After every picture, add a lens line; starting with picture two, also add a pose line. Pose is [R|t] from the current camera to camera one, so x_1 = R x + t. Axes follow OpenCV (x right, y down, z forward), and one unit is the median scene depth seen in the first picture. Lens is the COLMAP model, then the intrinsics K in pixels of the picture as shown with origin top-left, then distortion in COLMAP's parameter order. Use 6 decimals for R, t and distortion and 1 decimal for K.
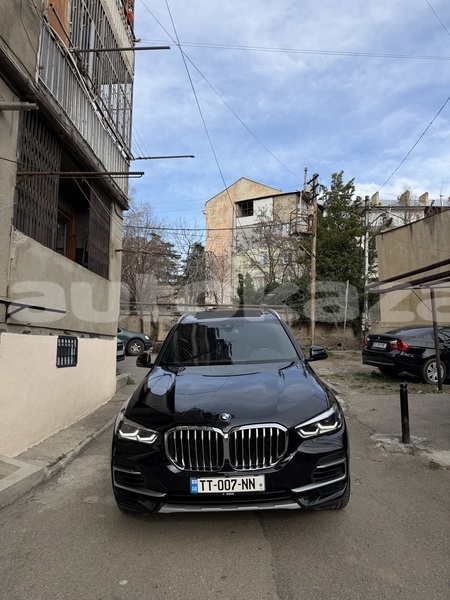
lens RADIAL K [[426.3, 0, 225.0], [0, 426.3, 300.0], [0, 0, 1]] dist [0.073498, -0.114553]
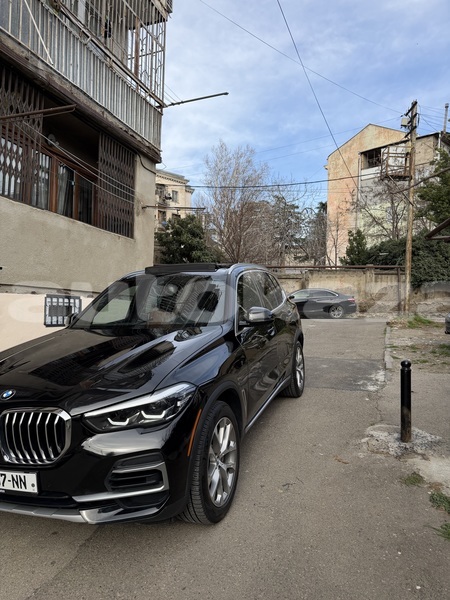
lens RADIAL K [[426.3, 0, 225.0], [0, 426.3, 300.0], [0, 0, 1]] dist [0.073498, -0.114553]
pose [[0.950142, 0.006416, -0.311750, 0.220114], [0.019316, 0.996657, 0.079382, 0.018210], [0.311217, -0.081446, 0.946842, 0.144054]]
